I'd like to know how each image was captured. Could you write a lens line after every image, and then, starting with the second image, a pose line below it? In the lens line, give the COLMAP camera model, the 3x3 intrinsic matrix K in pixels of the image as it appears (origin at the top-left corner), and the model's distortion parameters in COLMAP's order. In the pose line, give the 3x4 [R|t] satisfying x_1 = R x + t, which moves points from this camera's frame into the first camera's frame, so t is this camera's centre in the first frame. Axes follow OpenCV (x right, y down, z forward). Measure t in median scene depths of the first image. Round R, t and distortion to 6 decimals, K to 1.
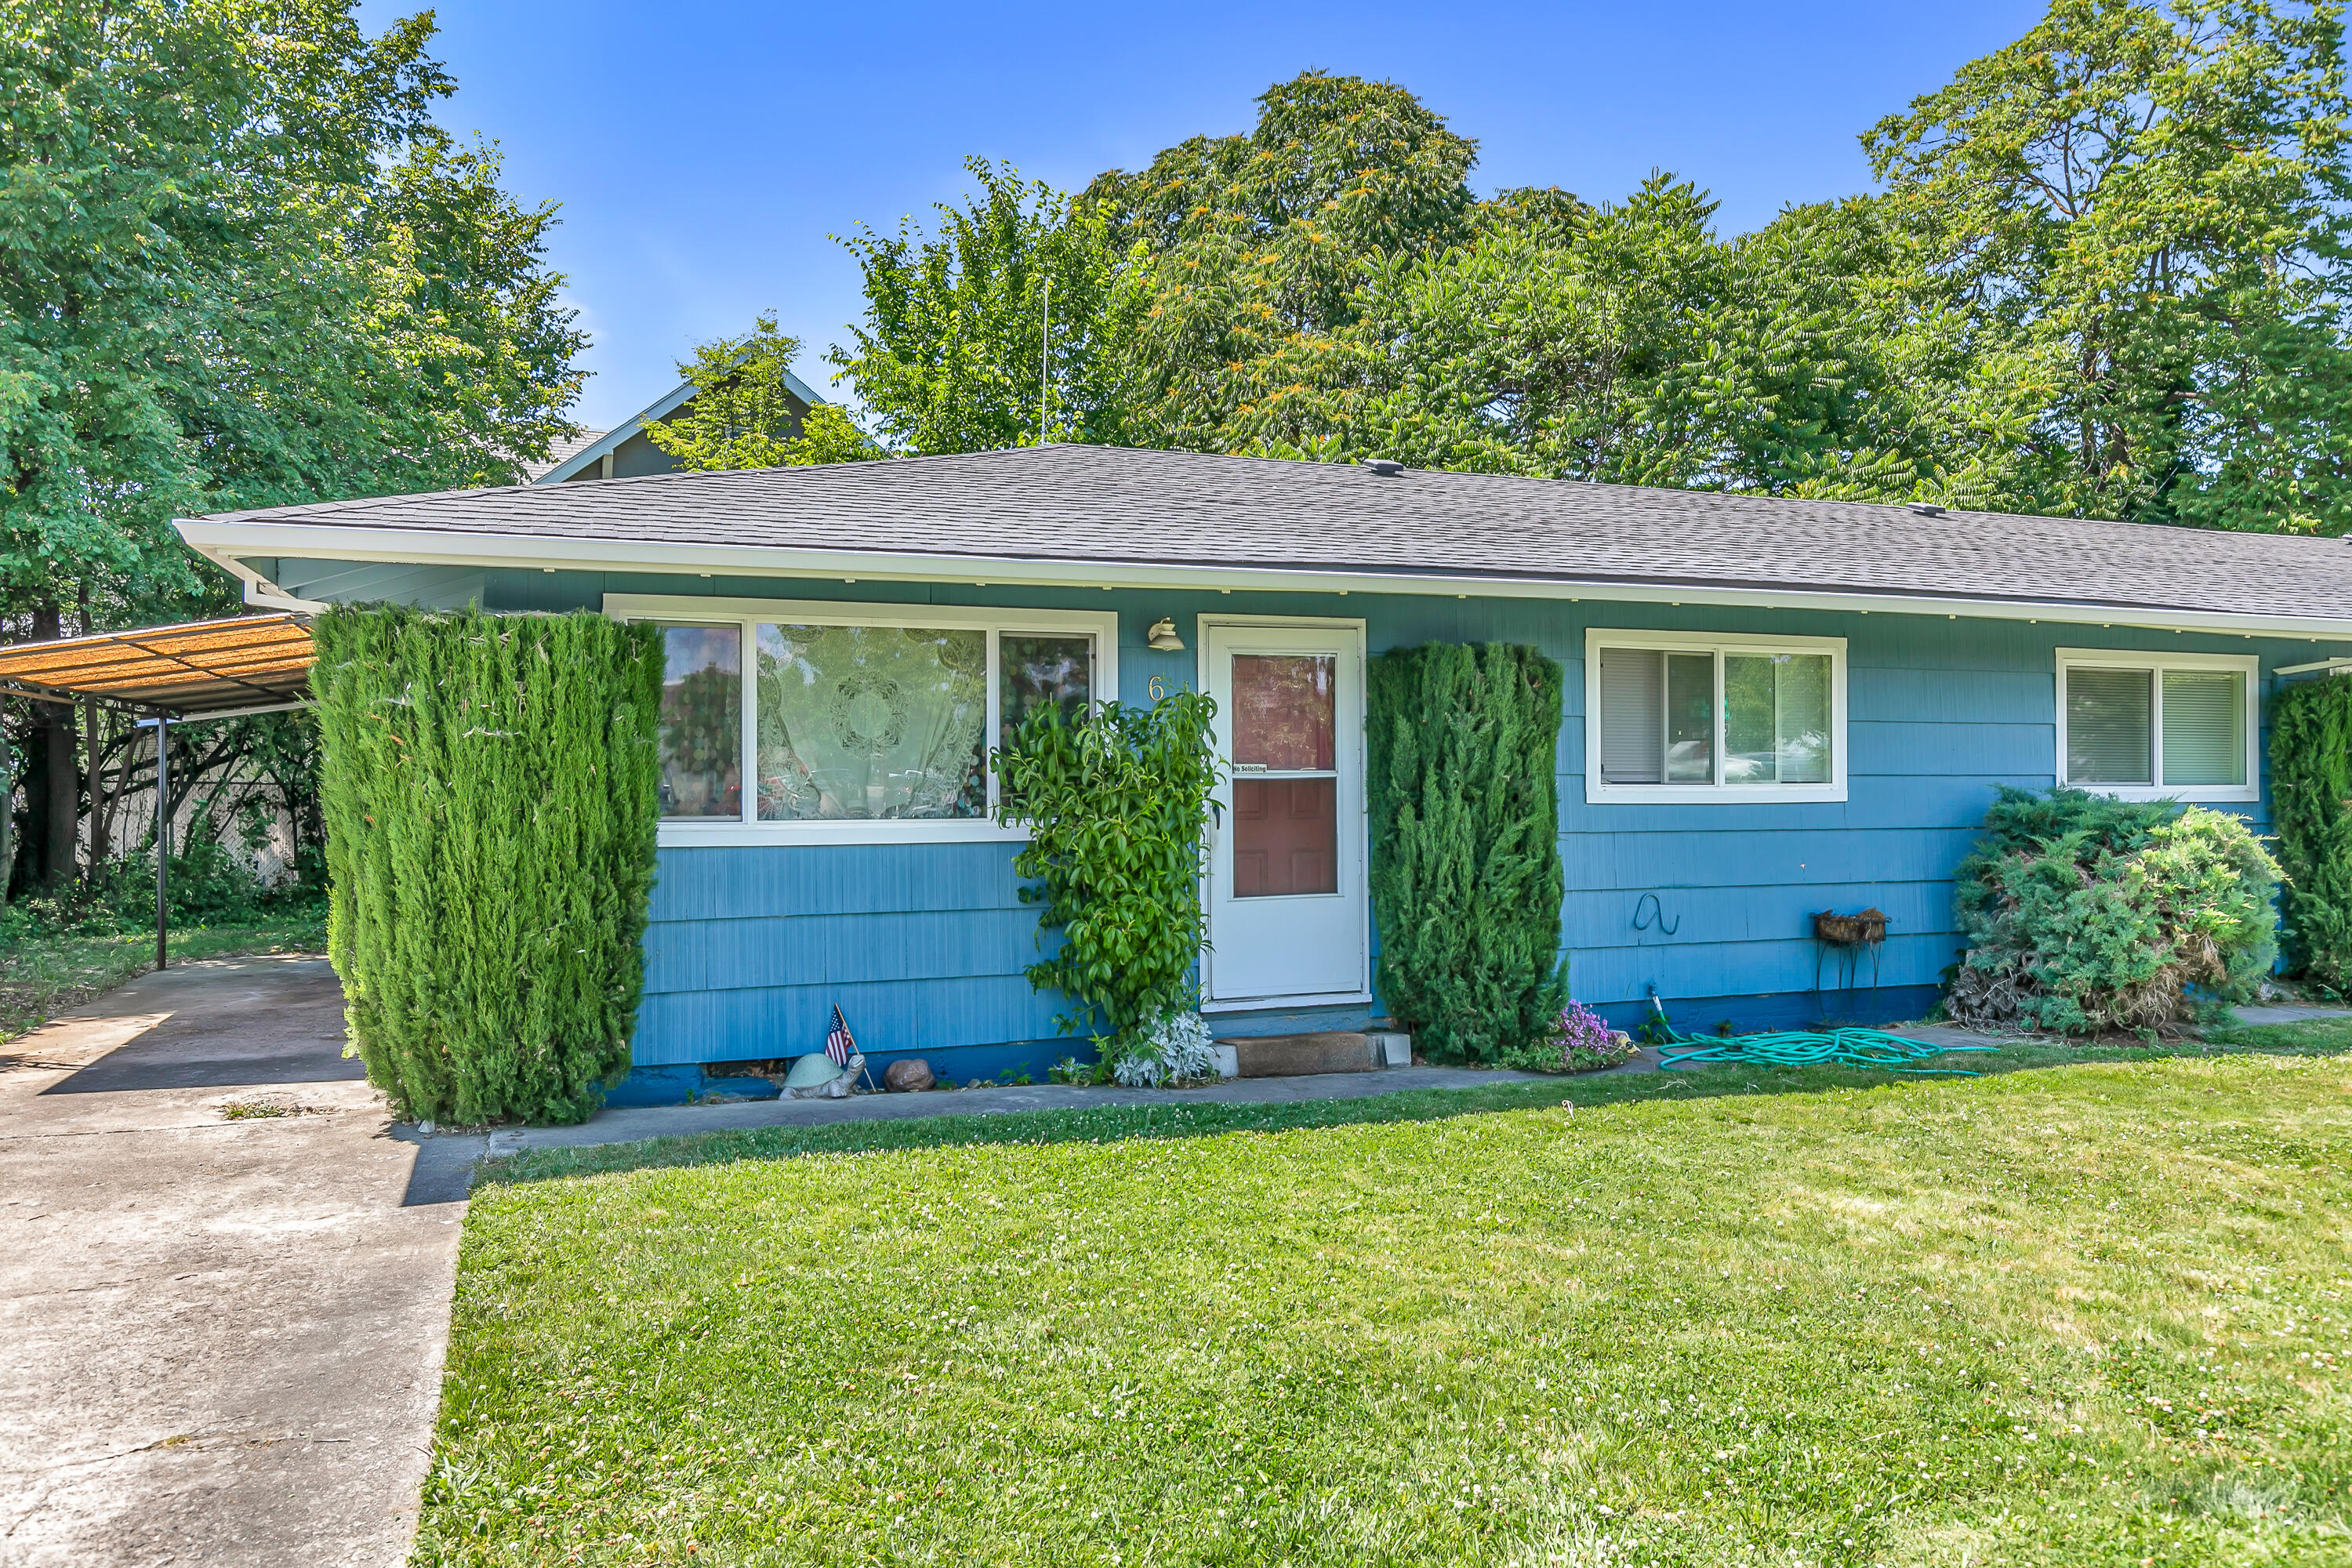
lens RADIAL K [[1667.6, 0, 1176.0], [0, 1667.6, 784.0], [0, 0, 1]] dist [-0.000490, -0.002929]
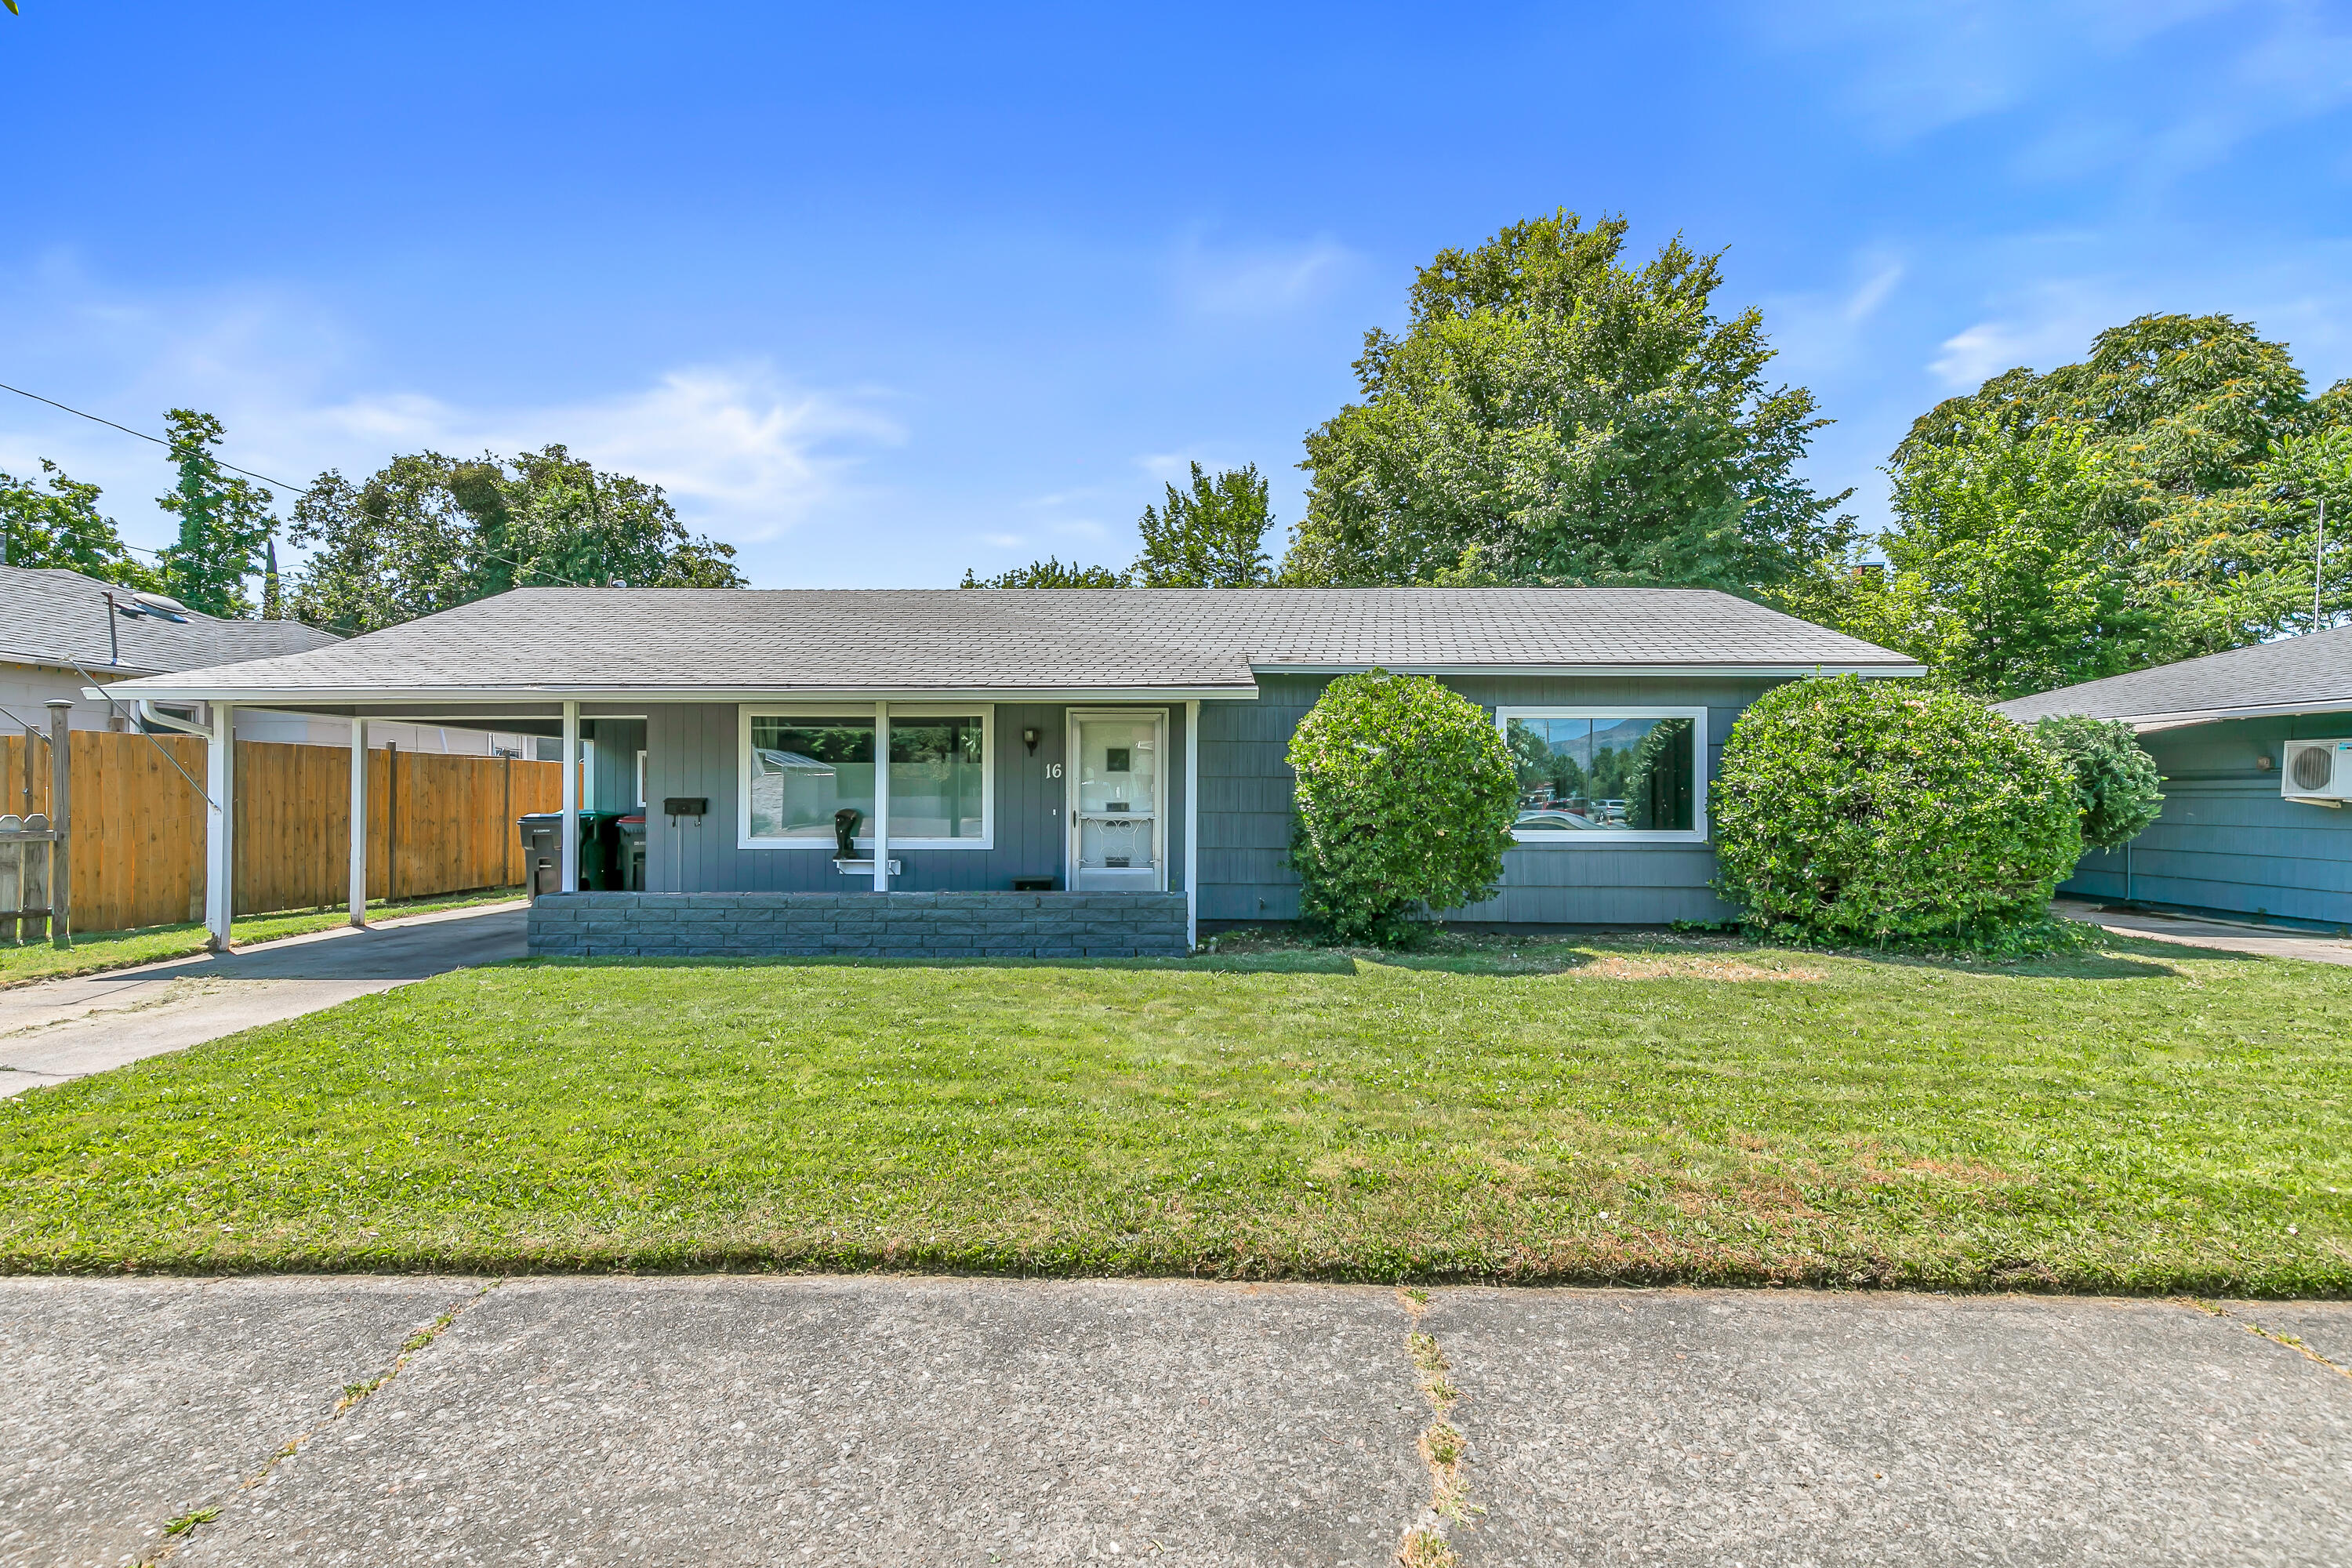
lens RADIAL K [[1091.3, 0, 1198.8], [0, 1091.3, 795.0], [0, 0, 1]] dist [0.000743, -0.000549]
pose [[0.929066, 0.005226, -0.369876, -1.097050], [-0.003084, 0.999975, 0.006383, -0.005610], [0.369900, -0.004790, 0.929059, -0.725441]]
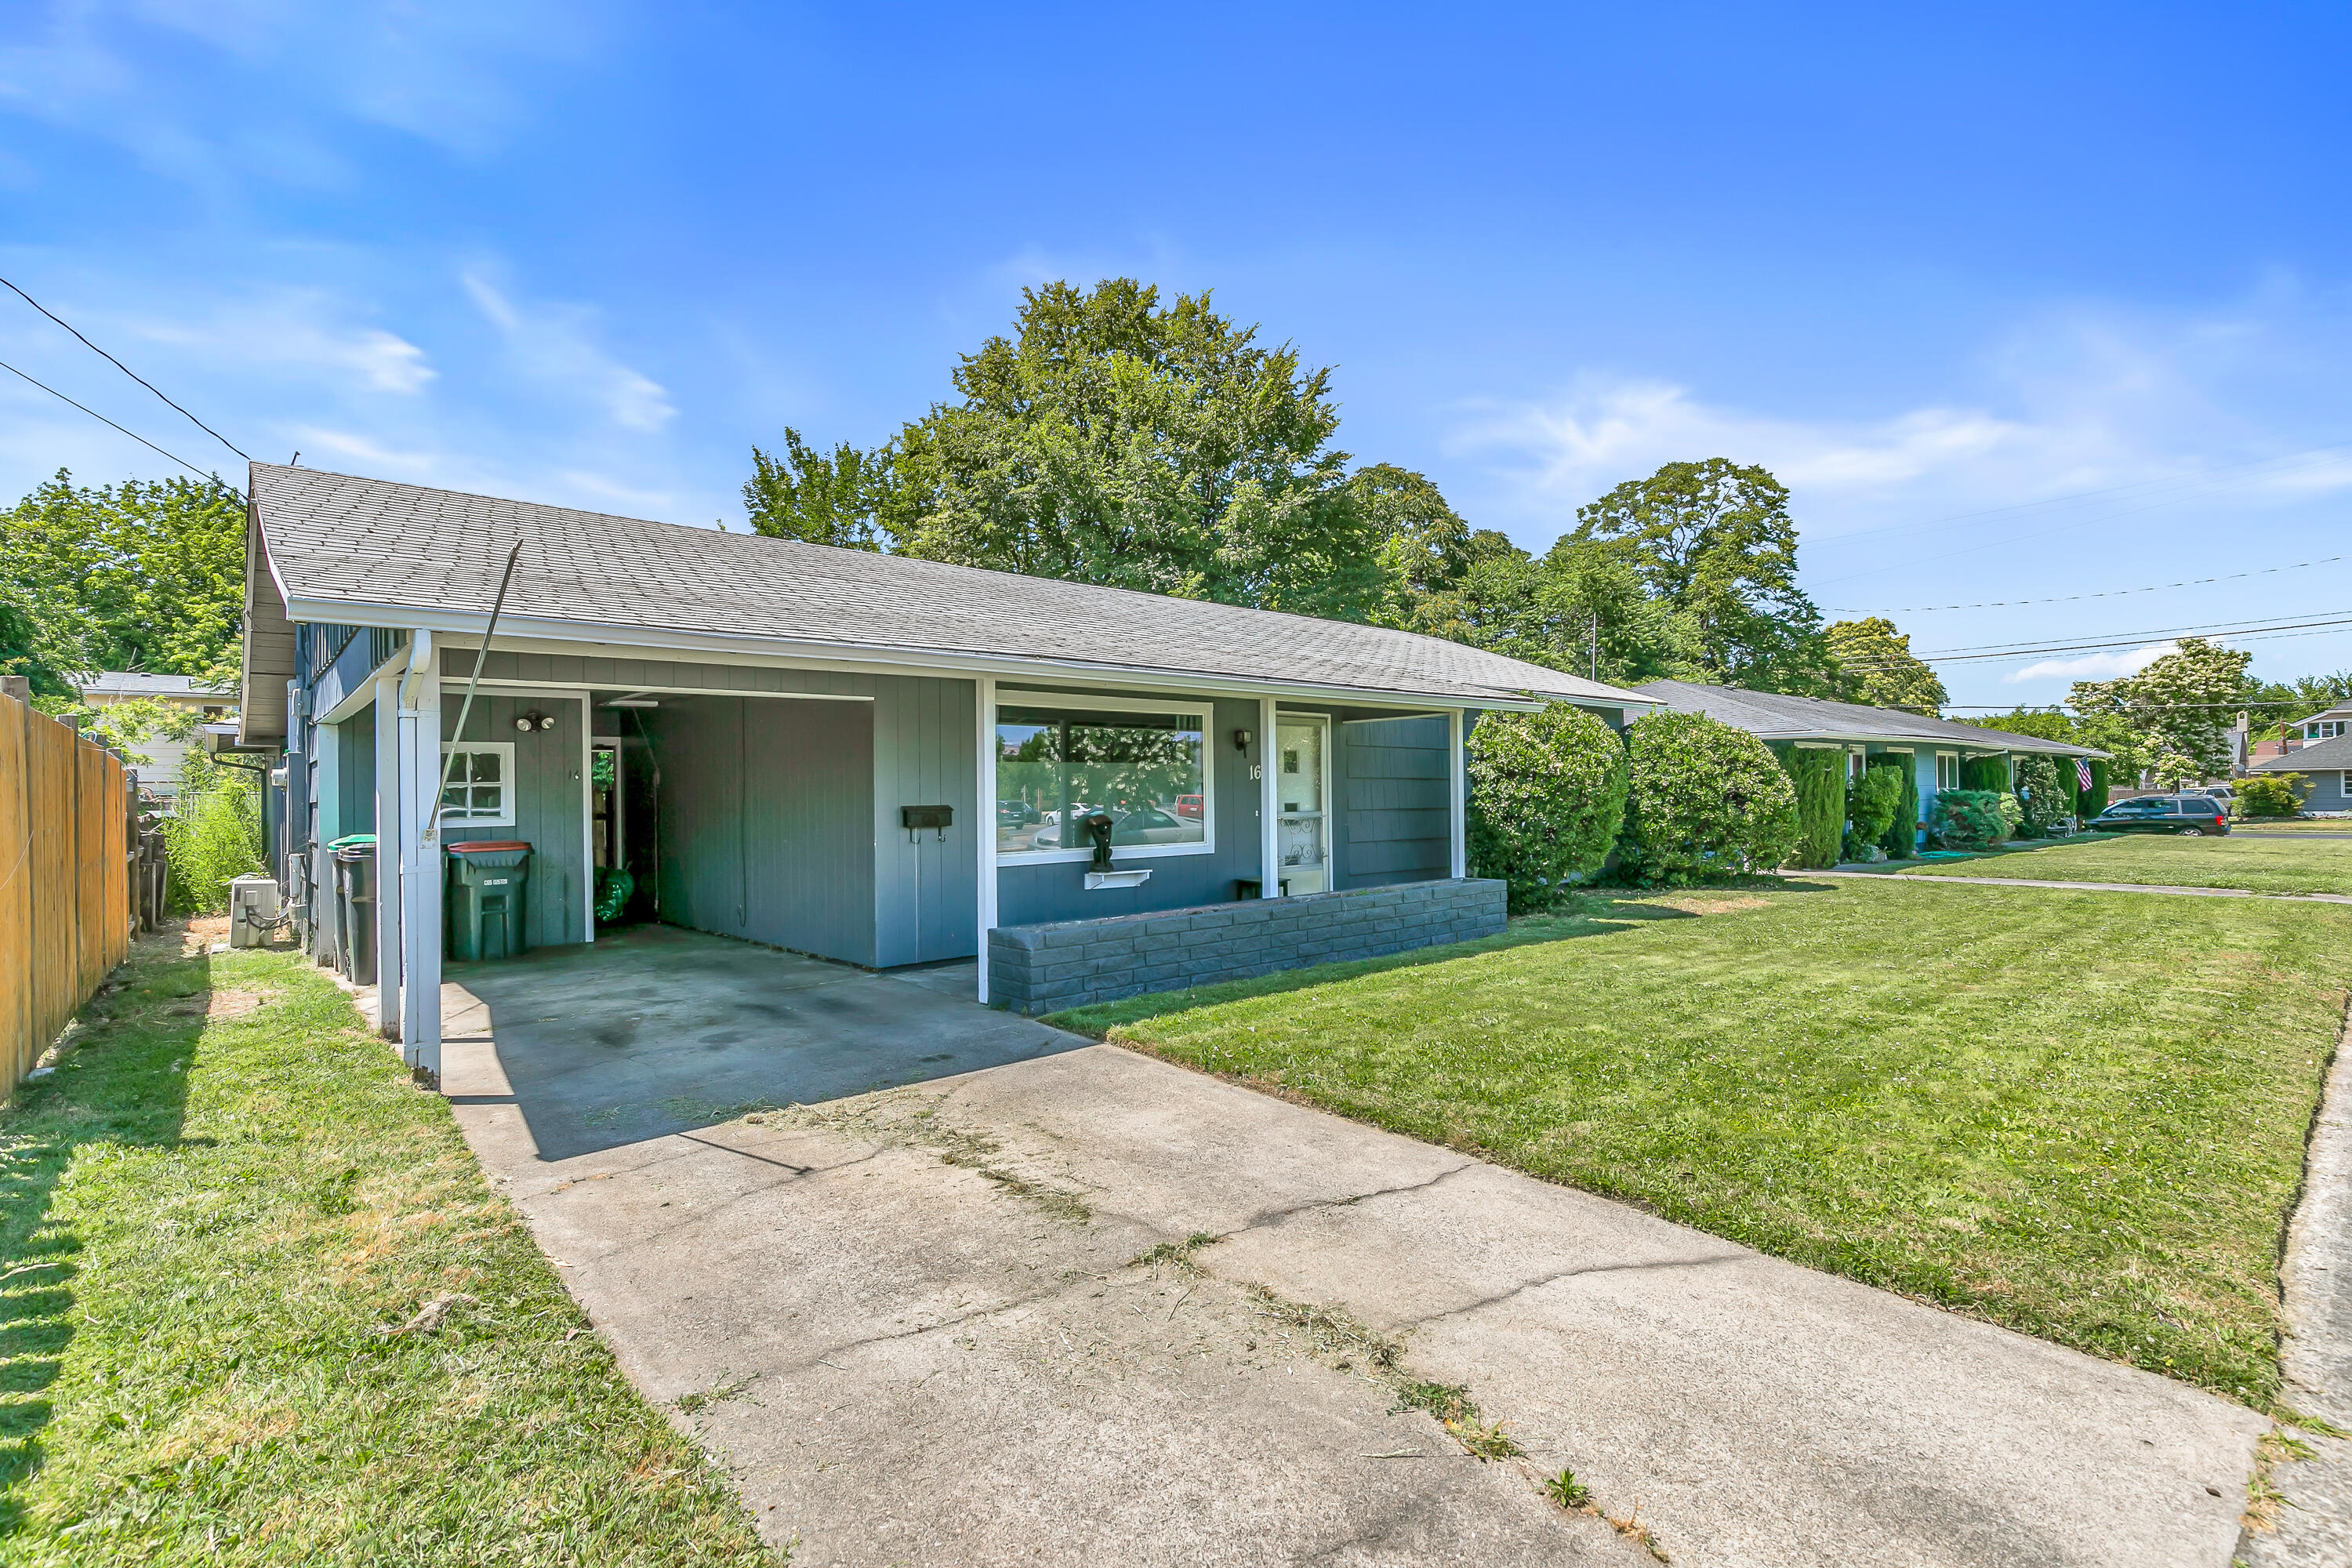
lens RADIAL K [[1091.3, 0, 1198.8], [0, 1091.3, 795.0], [0, 0, 1]] dist [0.000743, -0.000549]
pose [[0.933410, -0.009000, 0.358699, -2.174318], [0.009350, 0.999956, 0.000760, -0.000686], [-0.358691, 0.002645, 0.933453, -0.771462]]
